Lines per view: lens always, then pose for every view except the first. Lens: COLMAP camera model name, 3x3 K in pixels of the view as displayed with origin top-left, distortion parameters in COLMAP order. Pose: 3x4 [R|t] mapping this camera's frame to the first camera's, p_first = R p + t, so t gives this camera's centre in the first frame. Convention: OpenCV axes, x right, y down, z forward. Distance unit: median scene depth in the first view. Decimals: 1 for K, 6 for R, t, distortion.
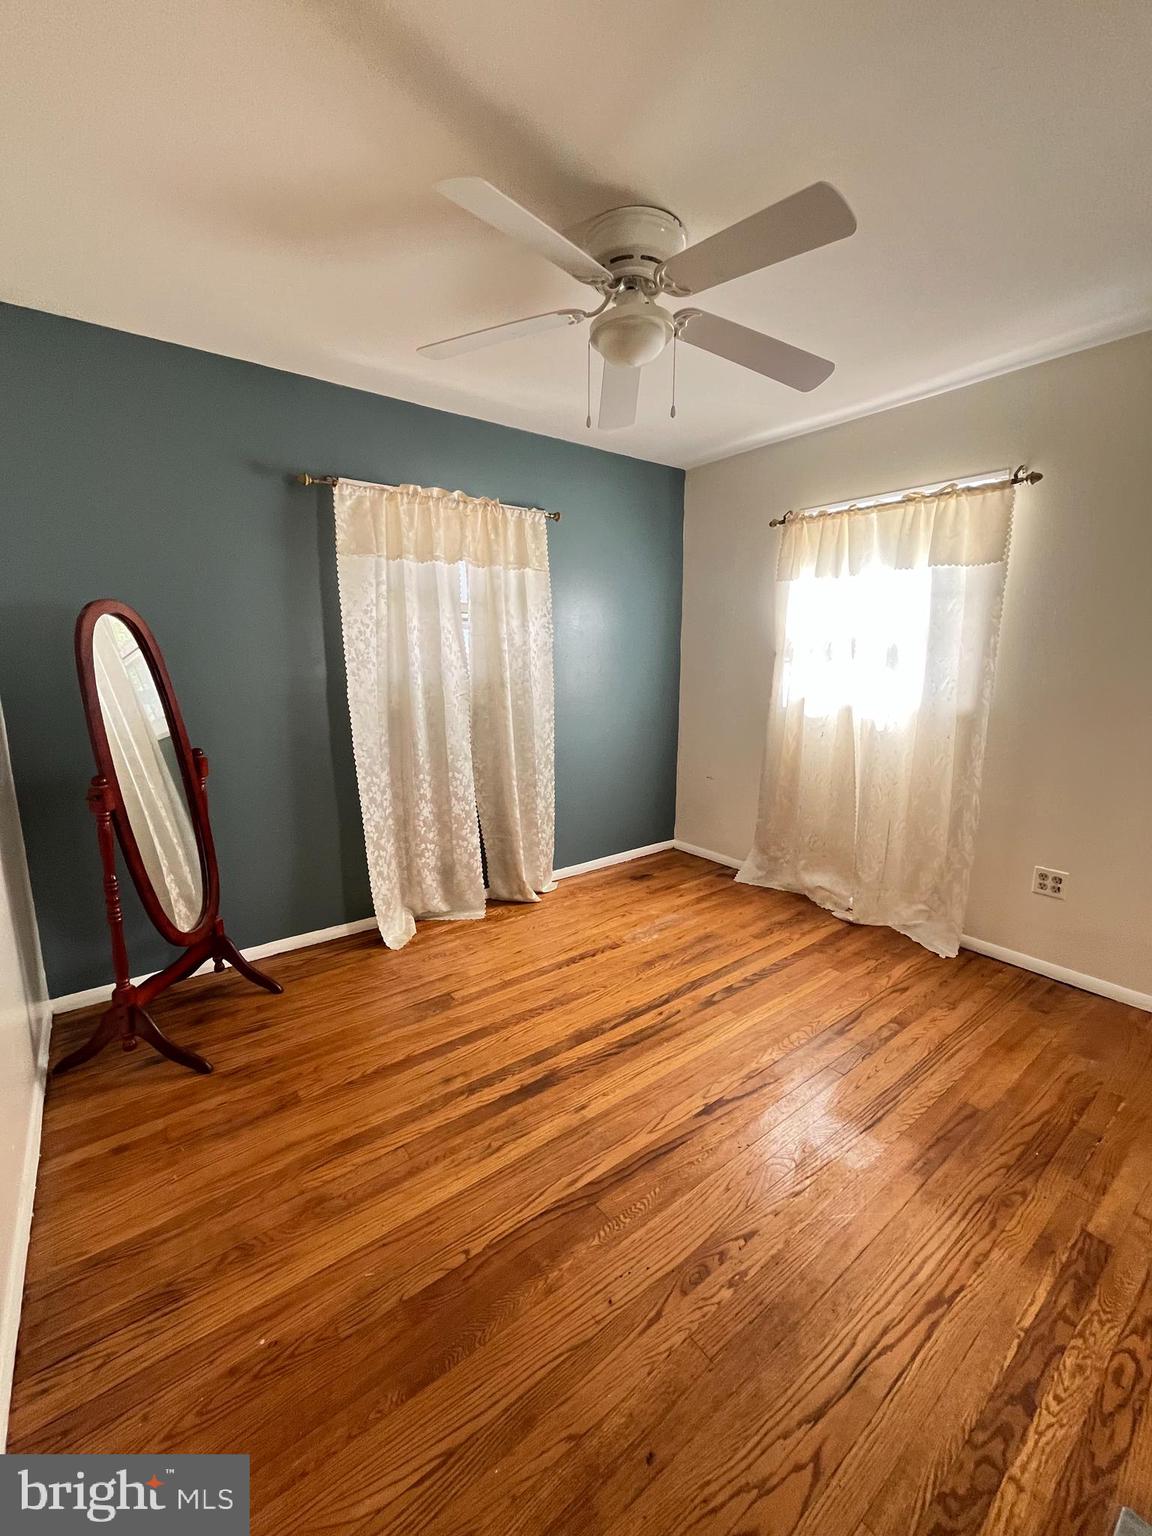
lens RADIAL K [[624.7, 0, 576.0], [0, 624.7, 768.0], [0, 0, 1]] dist [-0.000321, 0.000029]
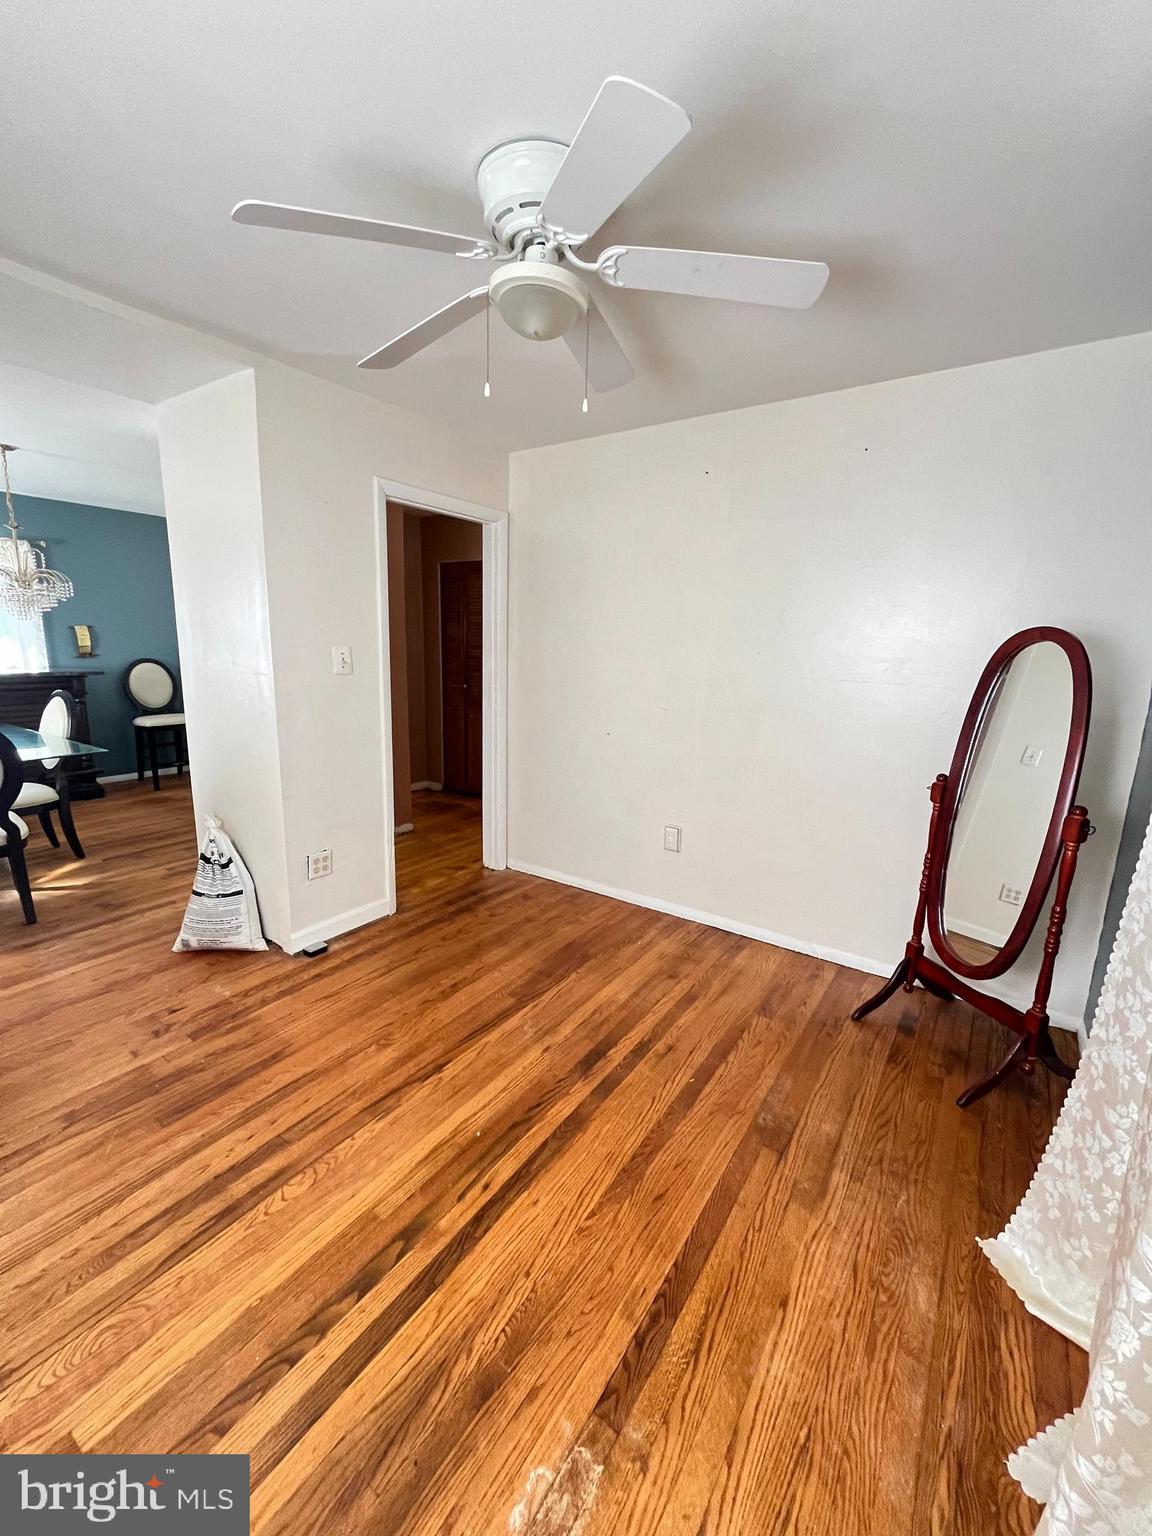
lens RADIAL K [[624.7, 0, 576.0], [0, 624.7, 768.0], [0, 0, 1]] dist [-0.000321, 0.000029]
pose [[-0.950296, 0.037878, -0.309035, 0.255858], [-0.083704, 0.924948, 0.370761, -0.334485], [0.299885, 0.378200, -0.875804, 1.572641]]
